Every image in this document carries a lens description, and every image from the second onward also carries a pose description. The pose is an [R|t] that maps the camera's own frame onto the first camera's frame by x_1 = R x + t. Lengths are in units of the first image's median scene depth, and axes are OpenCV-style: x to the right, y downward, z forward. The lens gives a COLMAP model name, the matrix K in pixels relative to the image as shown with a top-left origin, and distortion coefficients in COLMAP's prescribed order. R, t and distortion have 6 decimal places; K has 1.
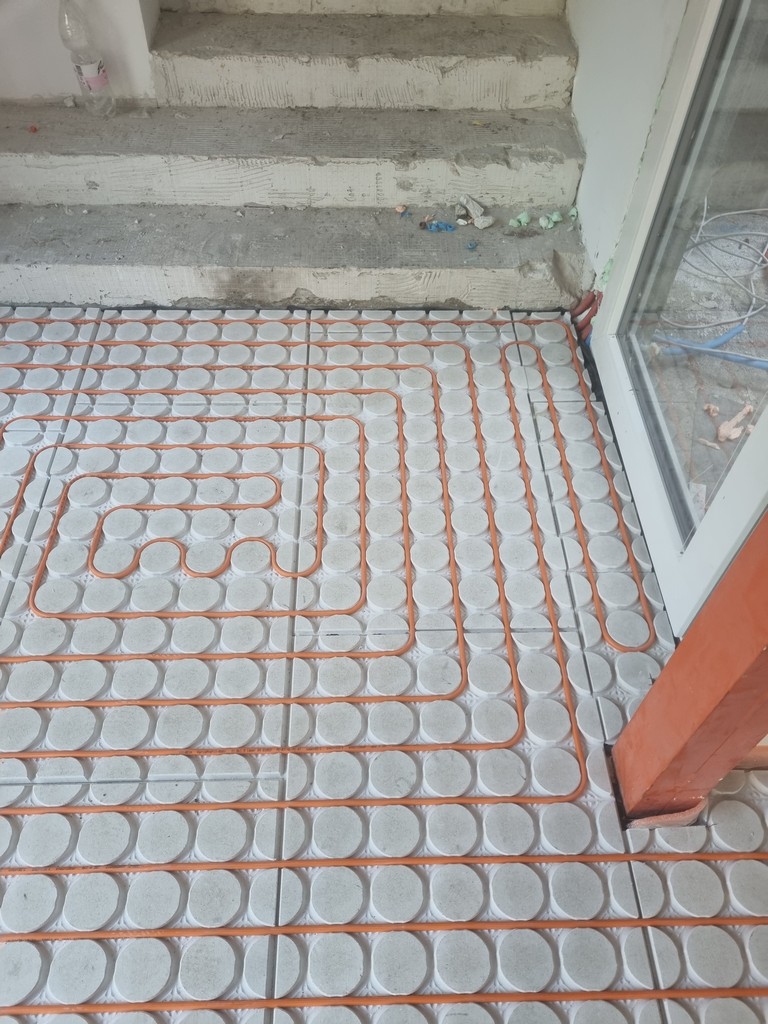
lens RADIAL K [[773.3, 0, 395.4], [0, 773.3, 477.4], [0, 0, 1]] dist [0.048904, -0.040159]
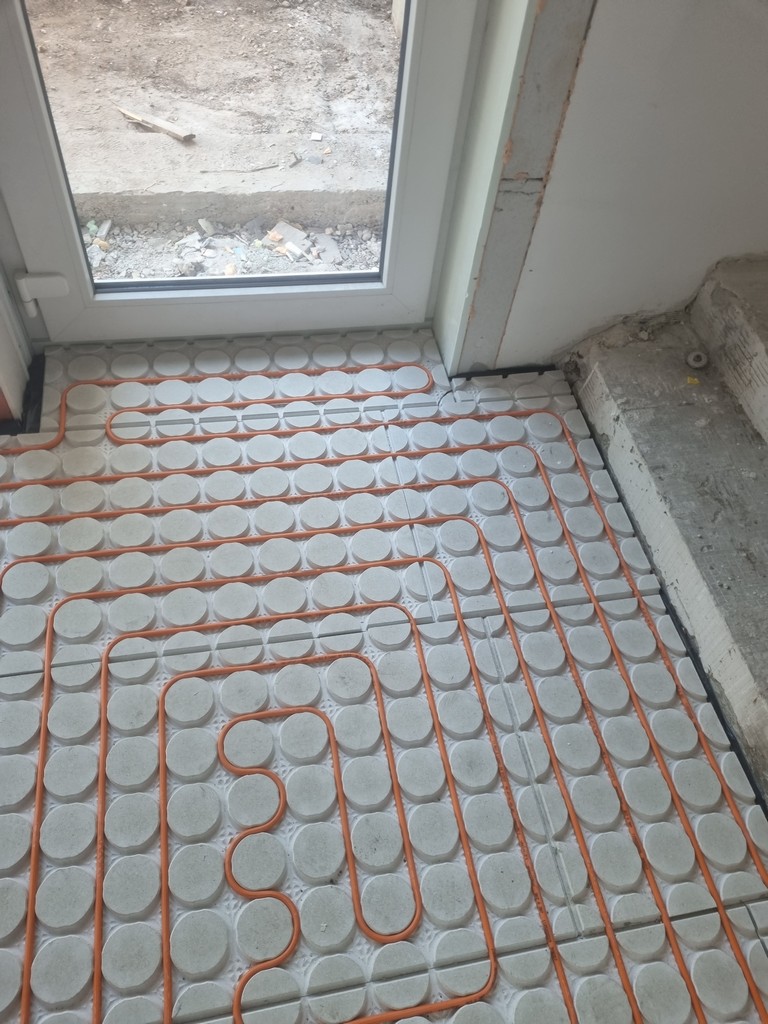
lens RADIAL K [[773.3, 0, 395.4], [0, 773.3, 477.4], [0, 0, 1]] dist [0.048904, -0.040159]
pose [[0.154446, 0.755688, -0.636460, -0.019030], [-0.808894, 0.466607, 0.357727, -0.378592], [0.567307, 0.459580, 0.683337, 0.326439]]
